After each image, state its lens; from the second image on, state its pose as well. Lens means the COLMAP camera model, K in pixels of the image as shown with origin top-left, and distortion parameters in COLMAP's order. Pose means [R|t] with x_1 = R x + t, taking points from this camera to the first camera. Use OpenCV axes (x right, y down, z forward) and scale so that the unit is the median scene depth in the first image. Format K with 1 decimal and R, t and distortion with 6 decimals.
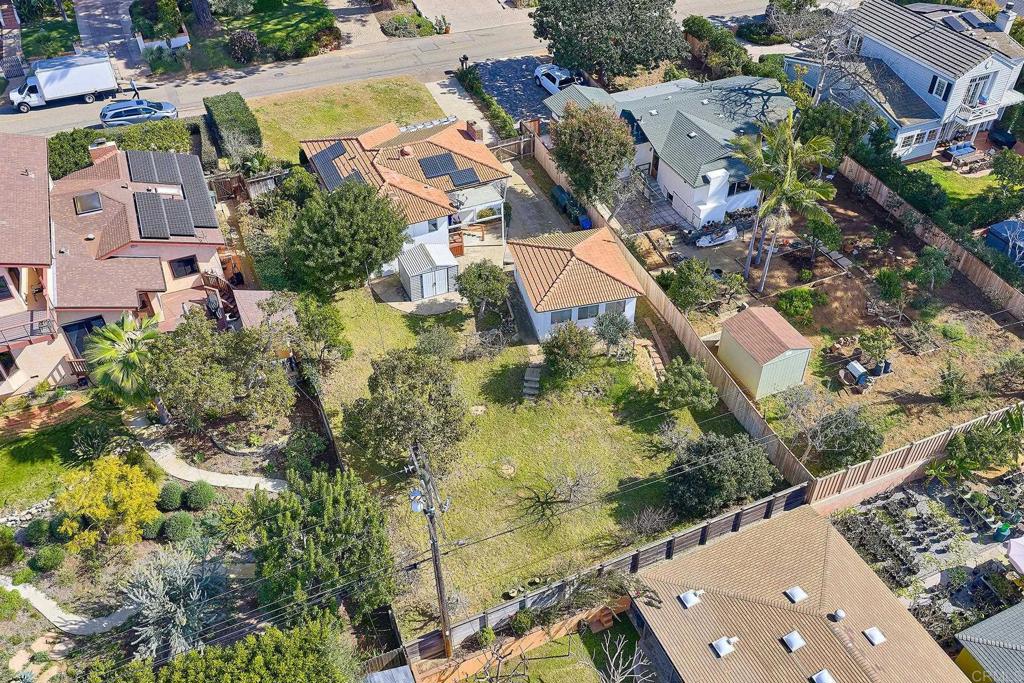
lens RADIAL K [[844.3, 0, 517.7], [0, 844.3, 337.5], [0, 0, 1]] dist [0.022861, -0.035564]
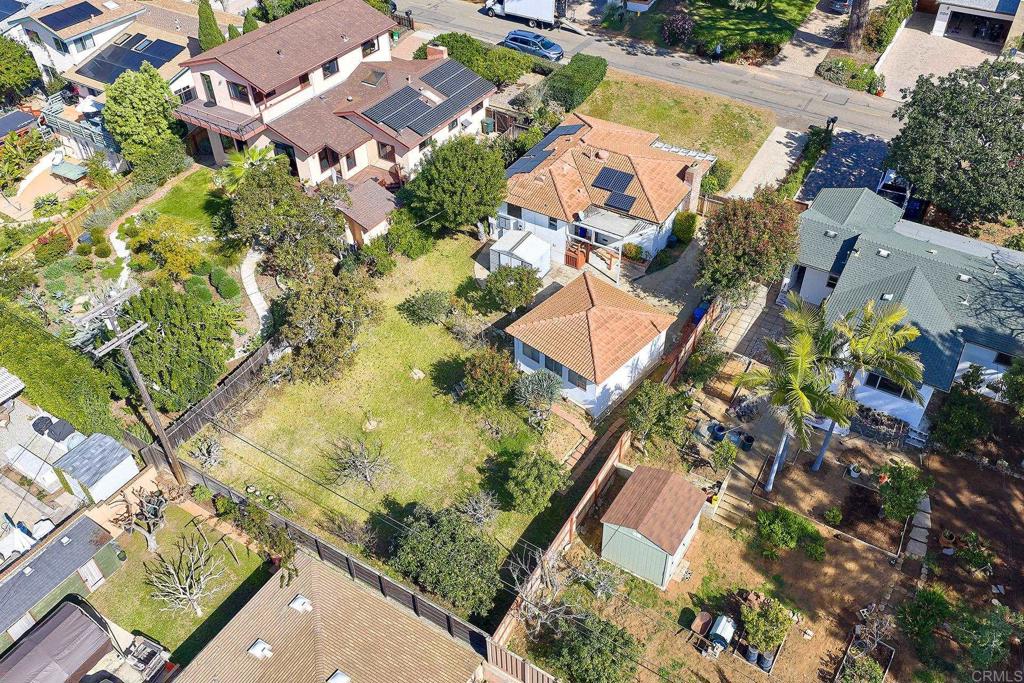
lens RADIAL K [[844.3, 0, 517.7], [0, 844.3, 337.5], [0, 0, 1]] dist [0.022861, -0.035564]
pose [[0.564967, 0.542208, -0.621952, 0.528990], [-0.539609, 0.813035, 0.218623, -0.201513], [0.624208, 0.212096, 0.751918, 0.224465]]
